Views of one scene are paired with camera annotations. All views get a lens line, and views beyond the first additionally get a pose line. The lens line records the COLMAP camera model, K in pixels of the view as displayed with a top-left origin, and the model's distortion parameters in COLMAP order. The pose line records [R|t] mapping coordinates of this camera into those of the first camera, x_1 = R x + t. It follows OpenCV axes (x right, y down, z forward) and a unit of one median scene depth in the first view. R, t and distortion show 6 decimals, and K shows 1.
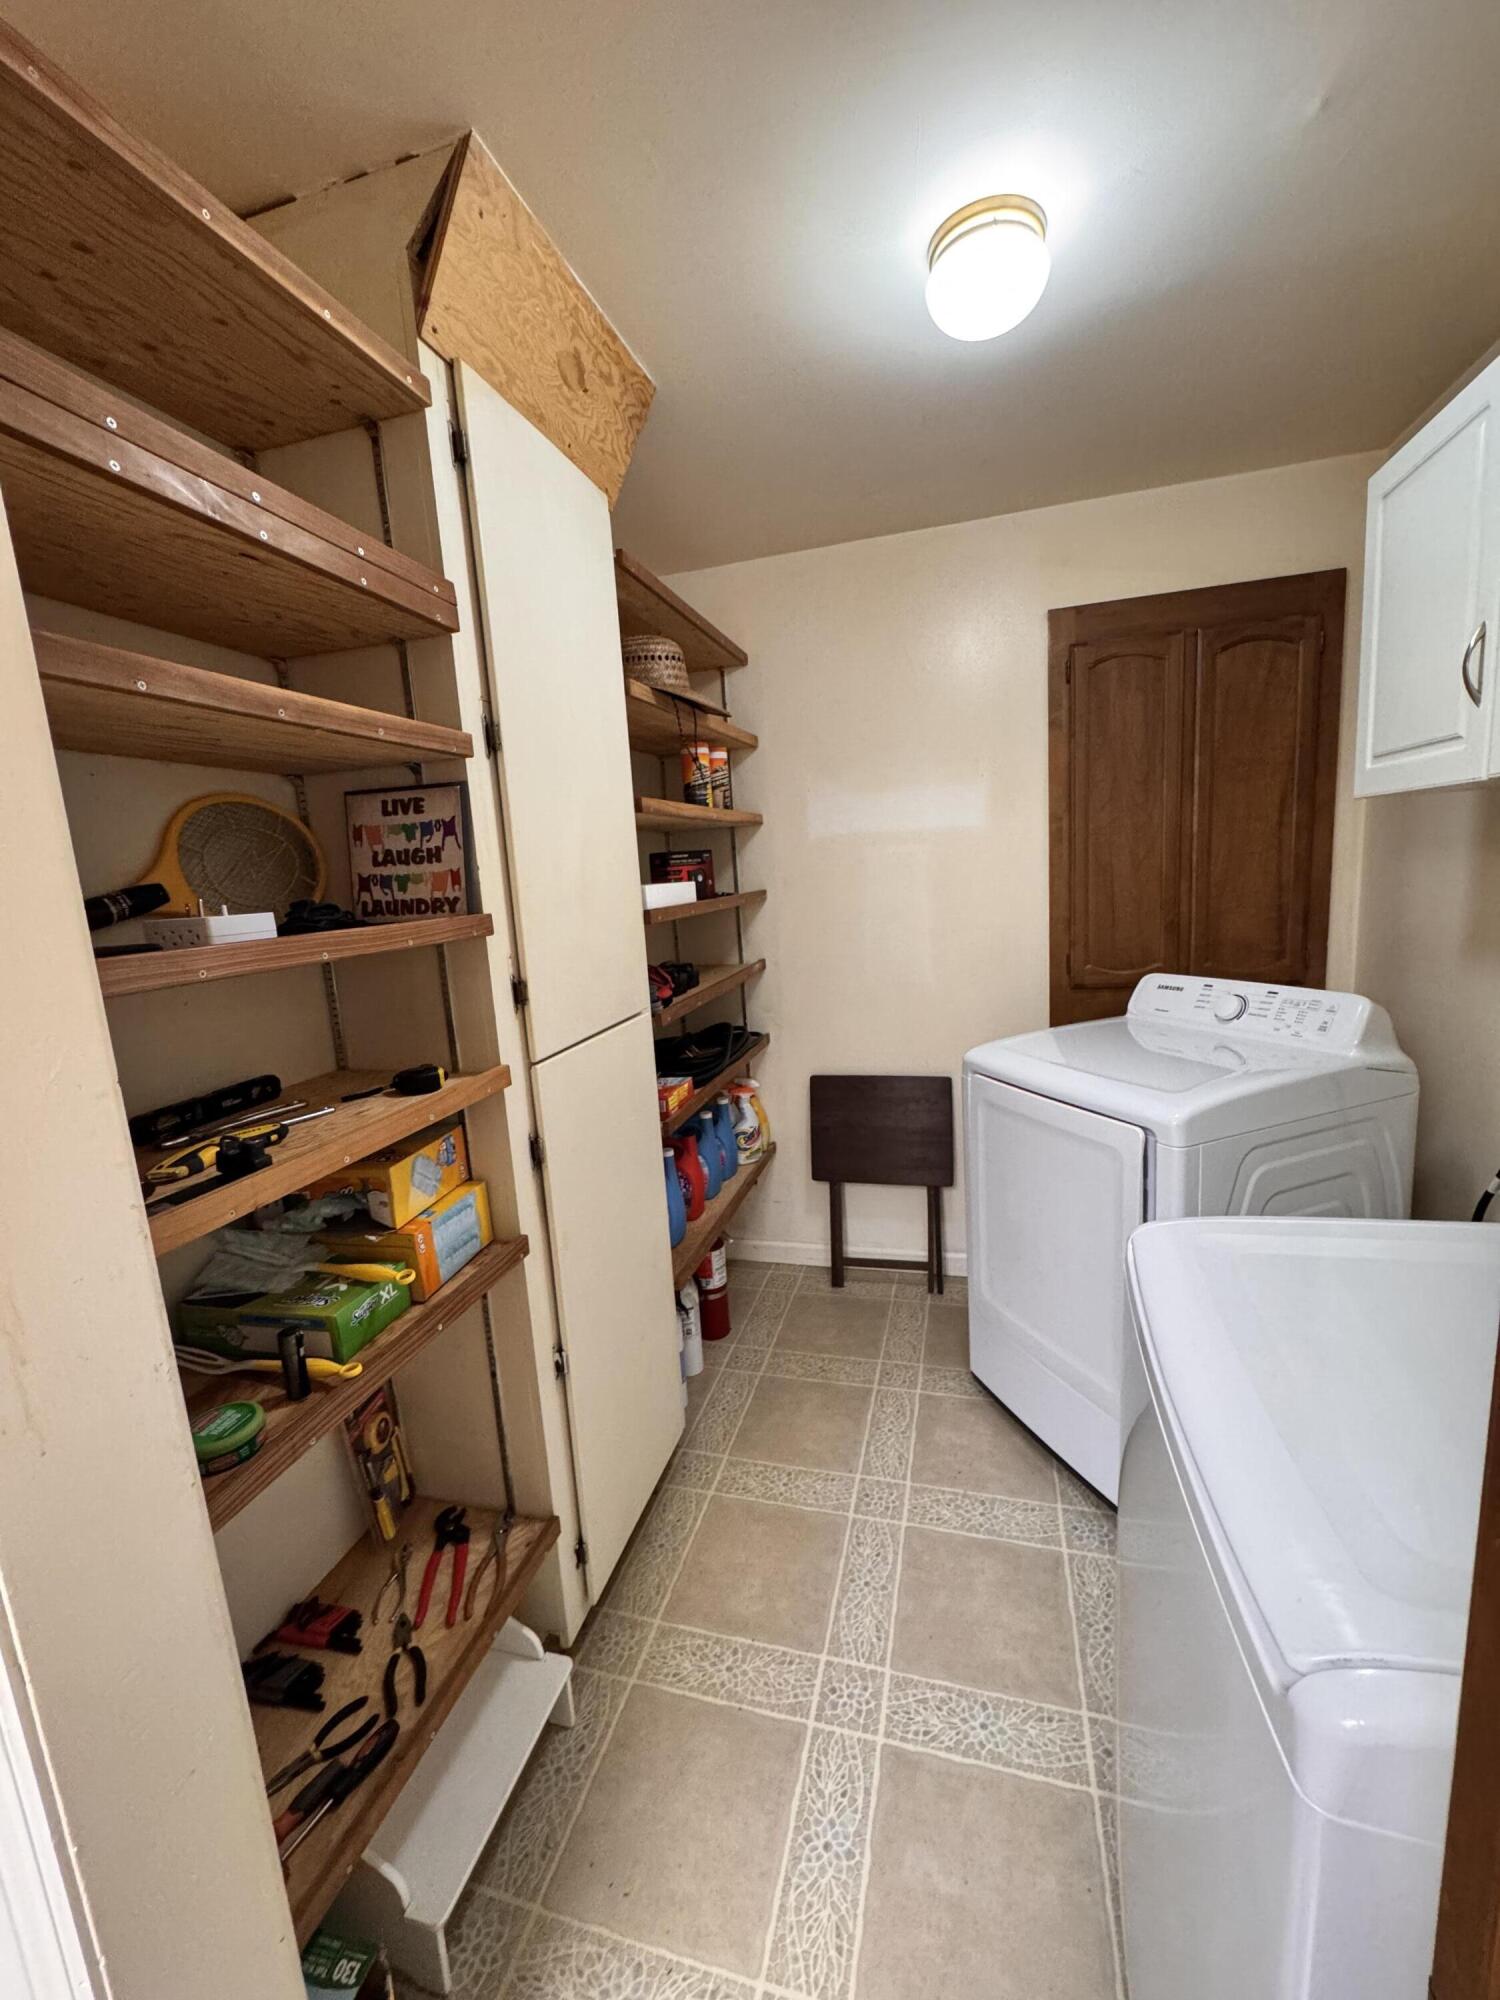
lens RADIAL K [[798.6, 0, 755.8], [0, 798.6, 1001.3], [0, 0, 1]] dist [-0.003355, -0.000070]
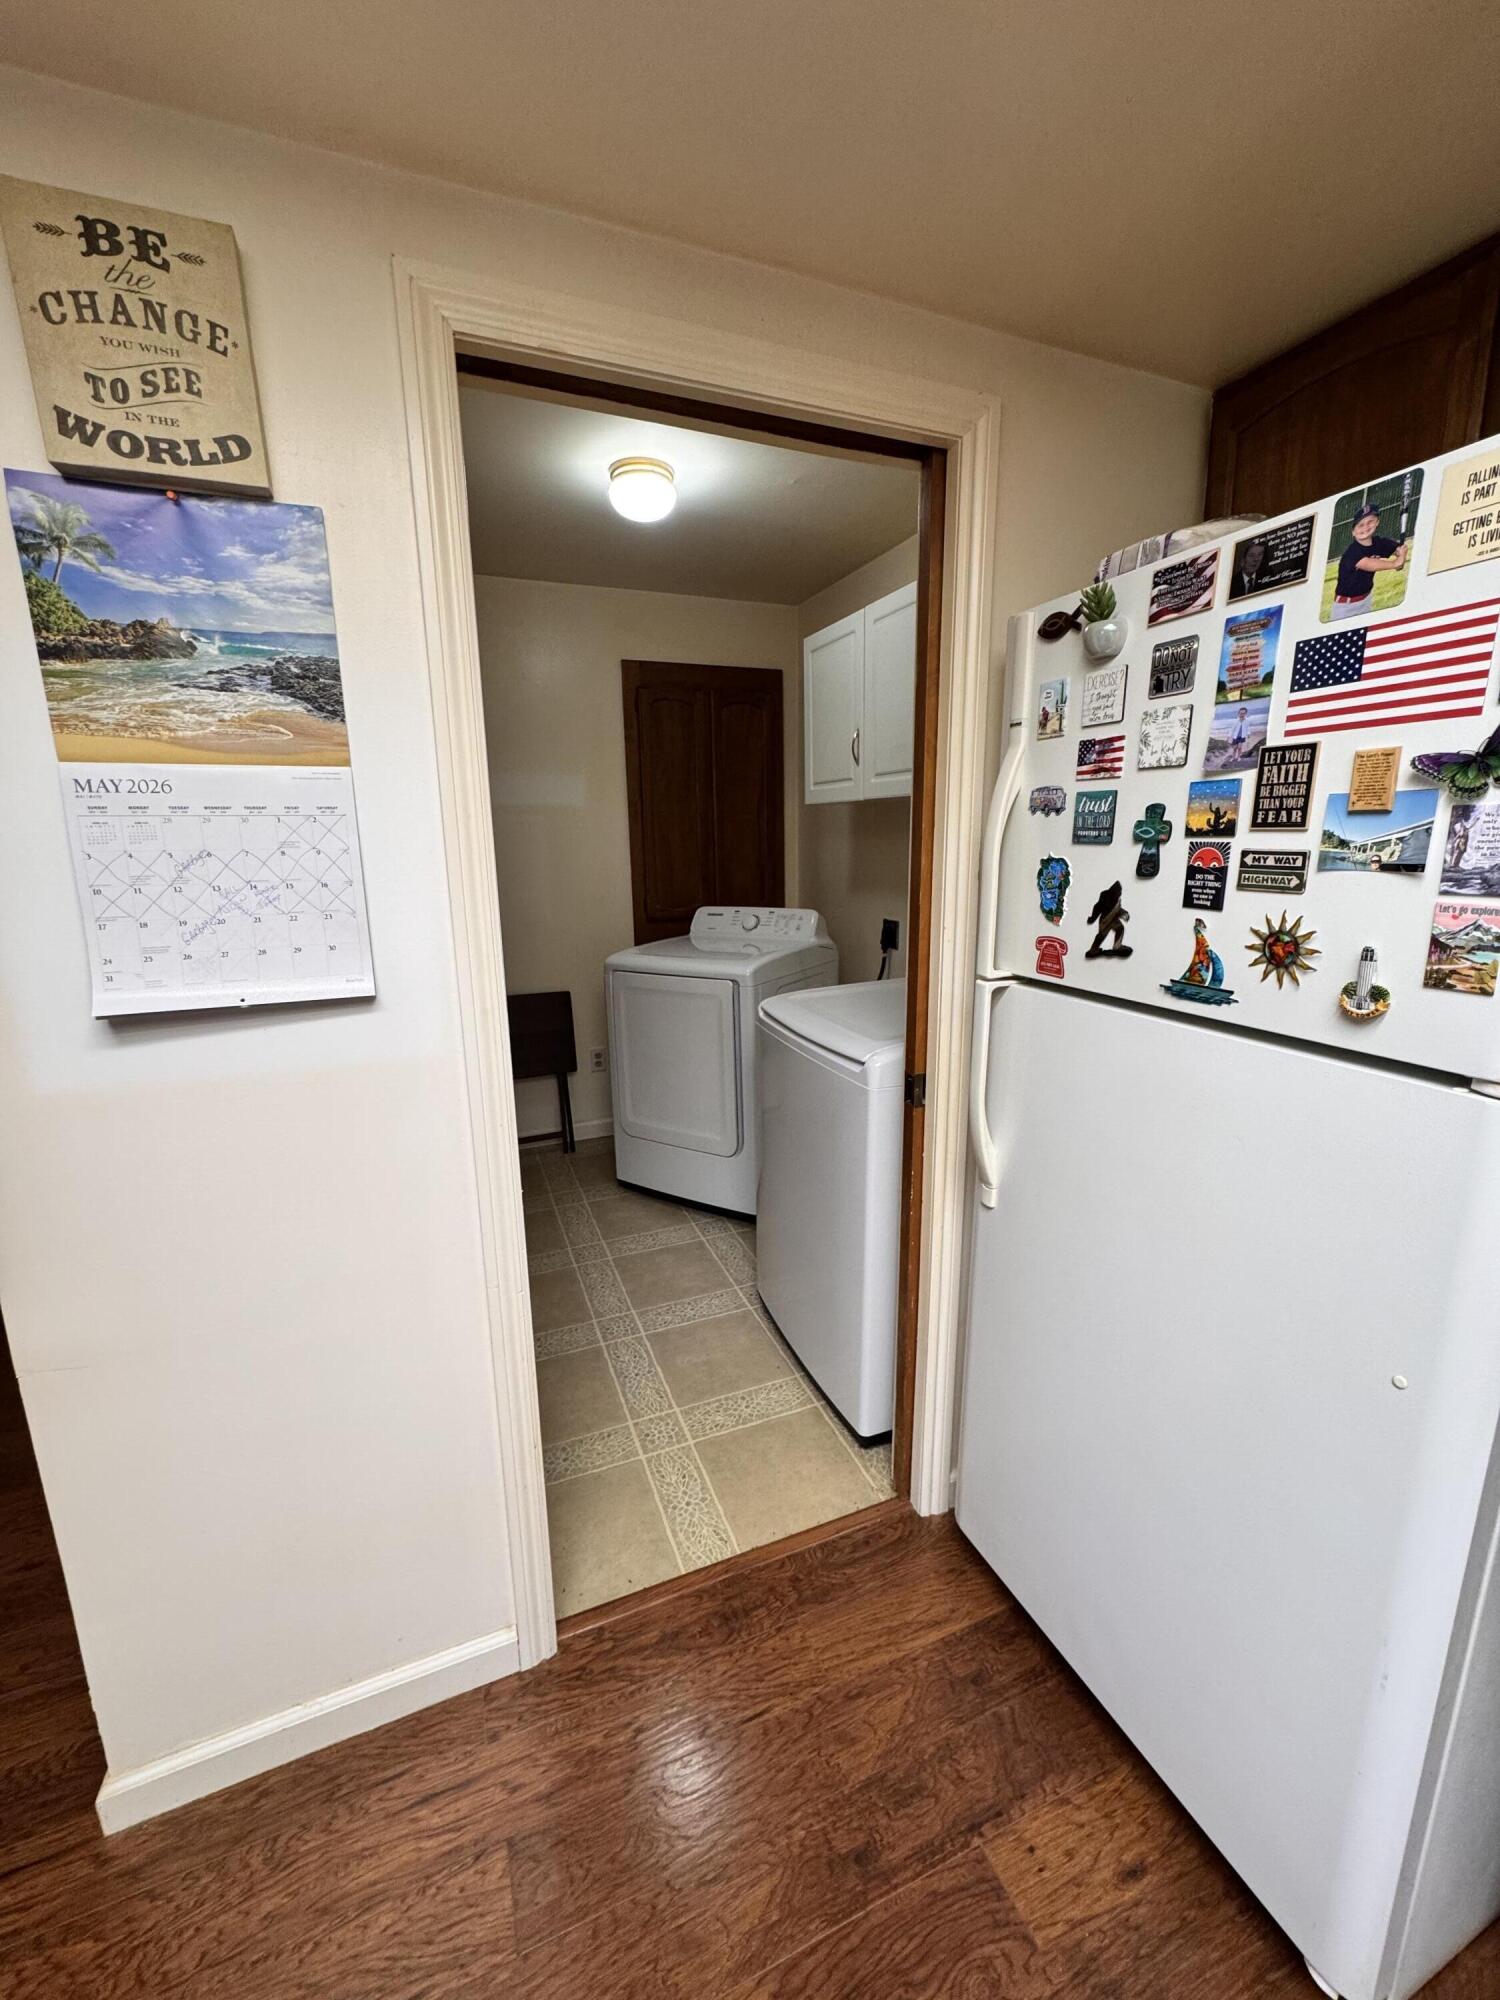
lens RADIAL K [[798.6, 0, 750.8], [0, 798.6, 1003.4], [0, 0, 1]] dist [-0.003355, -0.000070]
pose [[0.796320, -0.079121, 0.599678, -0.420427], [0.066384, 0.996851, 0.043371, 0.100406], [-0.601221, 0.005272, 0.799065, -0.347303]]
